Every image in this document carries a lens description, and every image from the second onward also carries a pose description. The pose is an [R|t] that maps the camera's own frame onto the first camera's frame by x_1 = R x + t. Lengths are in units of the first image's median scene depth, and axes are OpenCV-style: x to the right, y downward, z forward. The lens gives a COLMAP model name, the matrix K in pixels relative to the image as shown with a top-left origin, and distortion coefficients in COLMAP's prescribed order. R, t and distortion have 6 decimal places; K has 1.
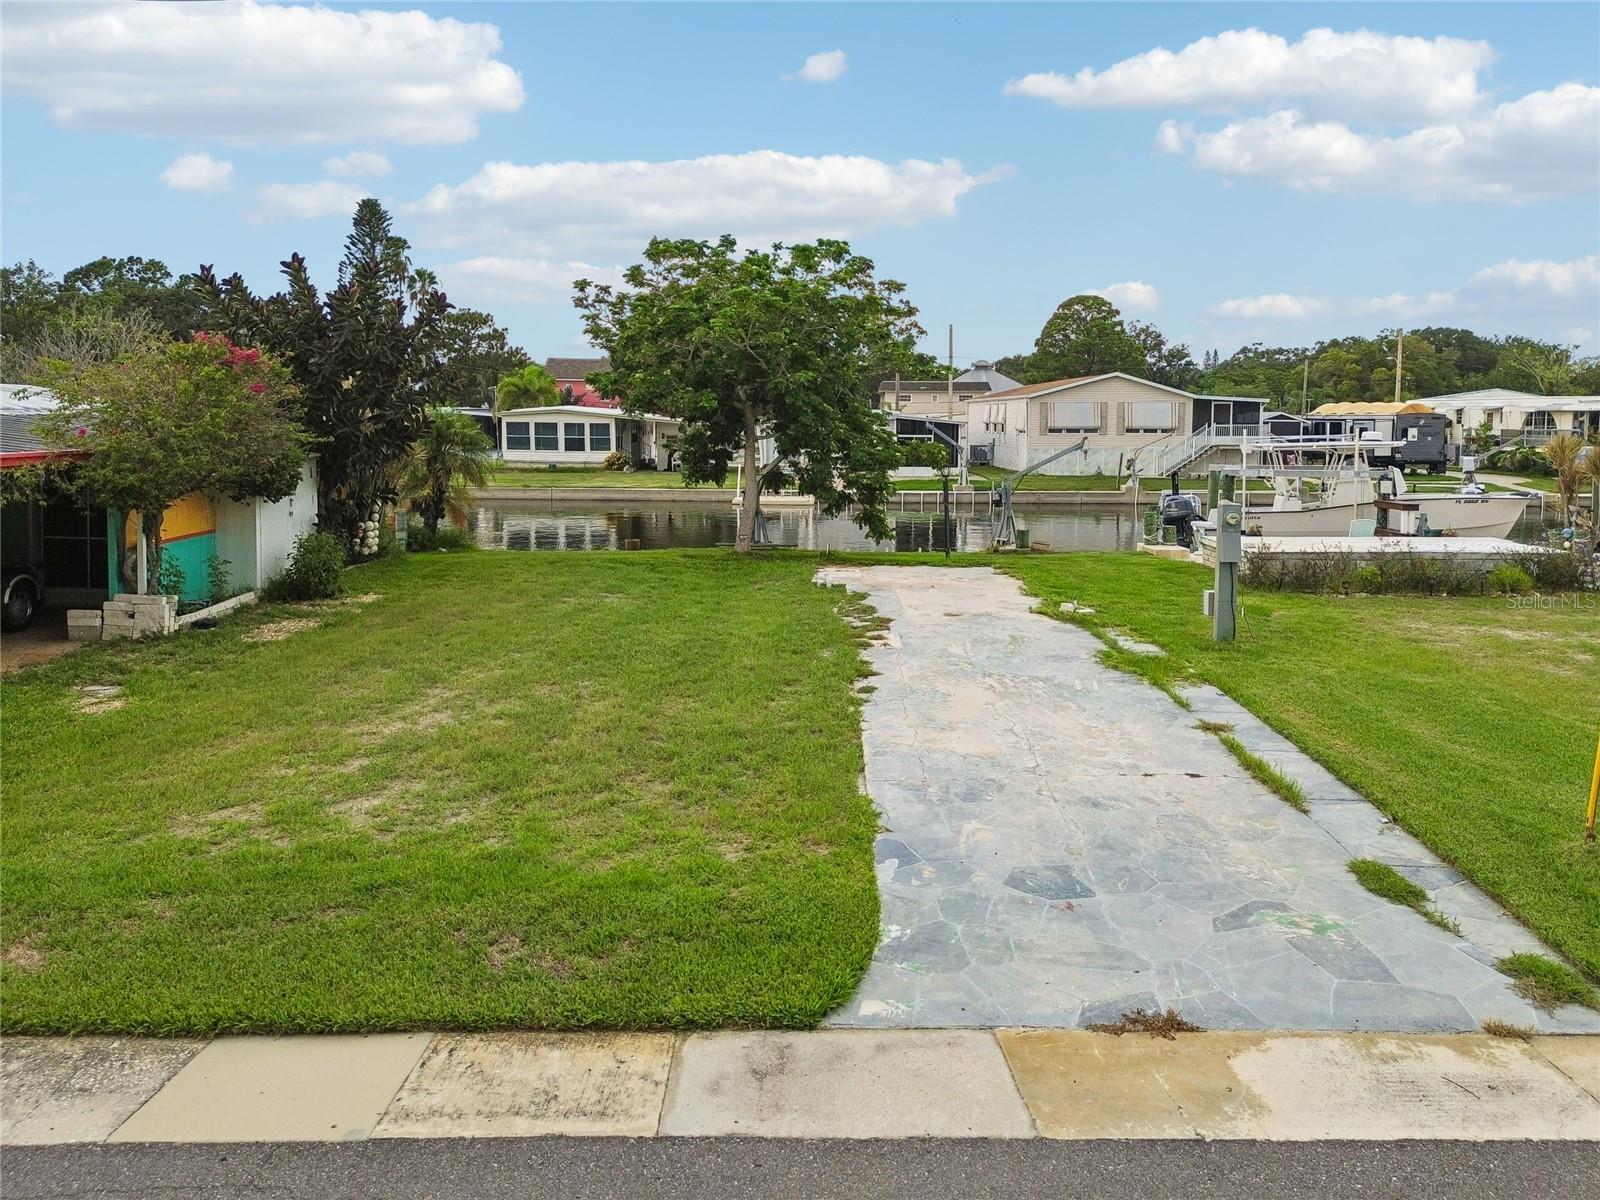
lens RADIAL K [[1156.7, 0, 800.0], [0, 1156.7, 600.0], [0, 0, 1]] dist [0.063636, -0.050727]
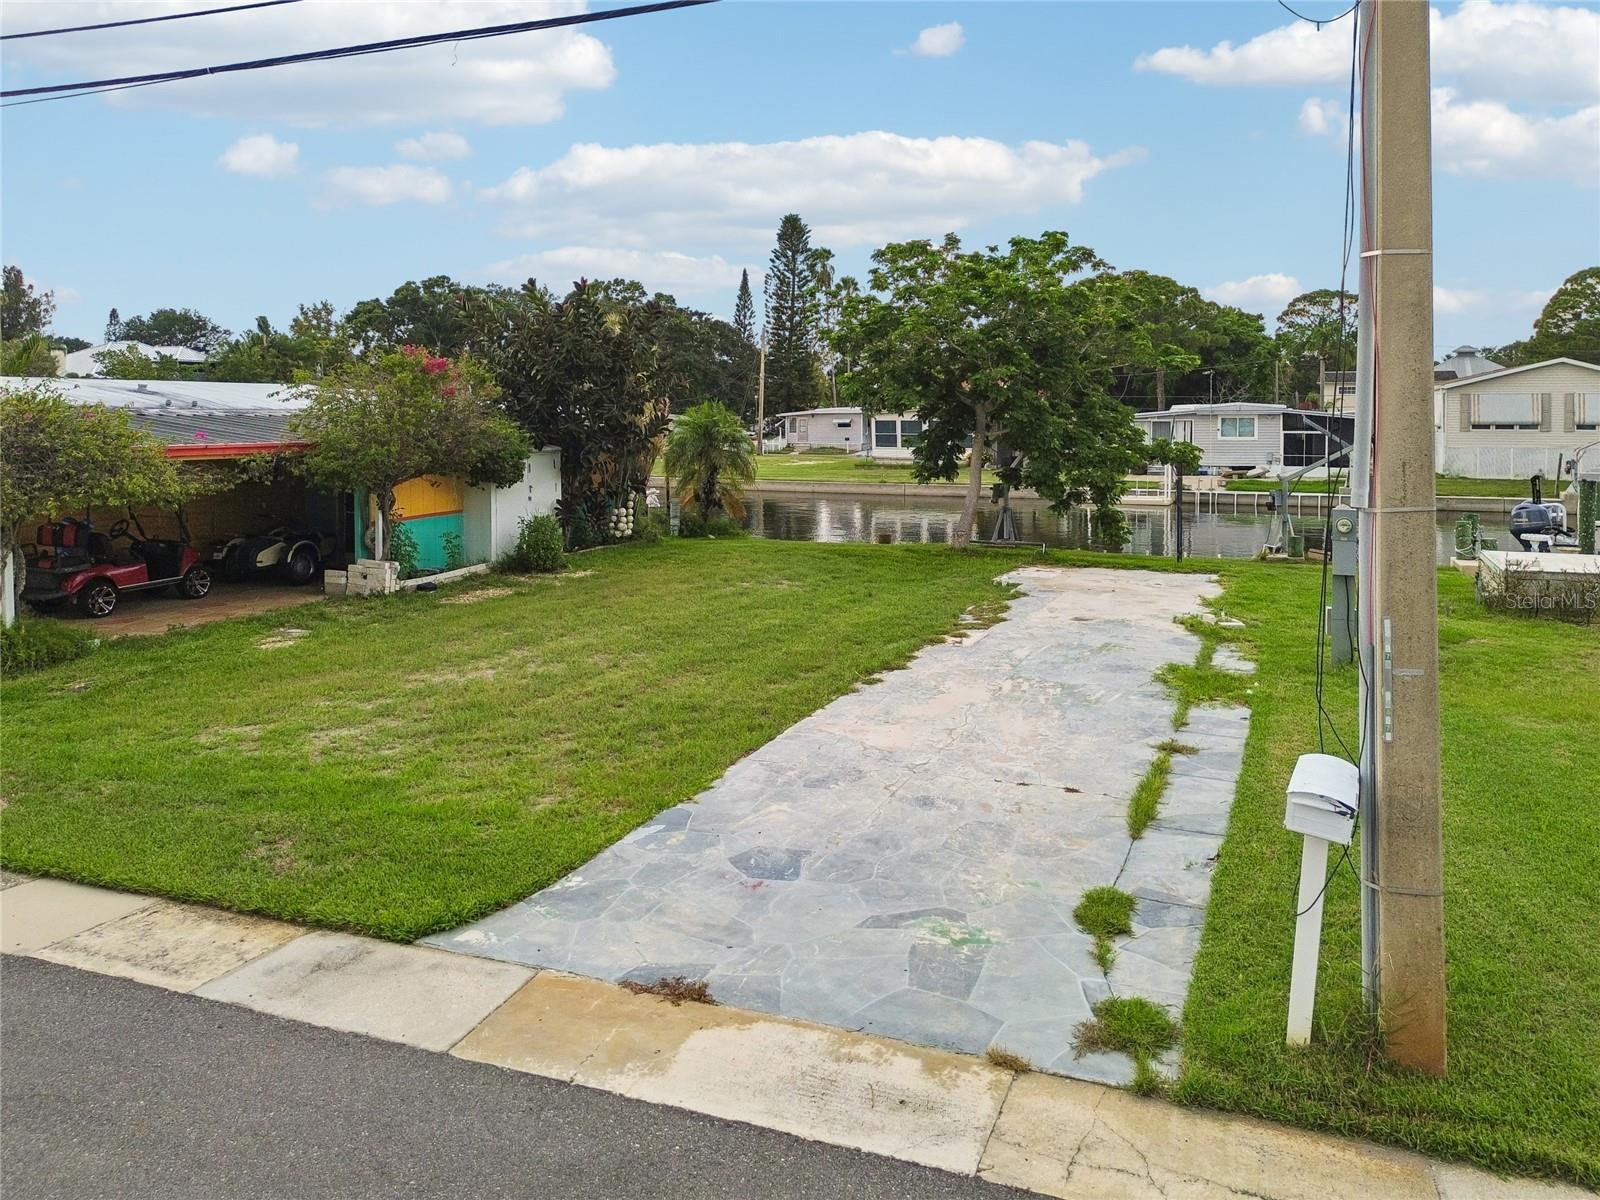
lens RADIAL K [[1156.7, 0, 800.0], [0, 1156.7, 600.0], [0, 0, 1]] dist [0.063636, -0.050727]
pose [[0.929867, 0.055275, -0.363720, 0.622363], [-0.054677, 0.998433, 0.011949, -0.003984], [0.363810, 0.008776, 0.931432, 0.052986]]
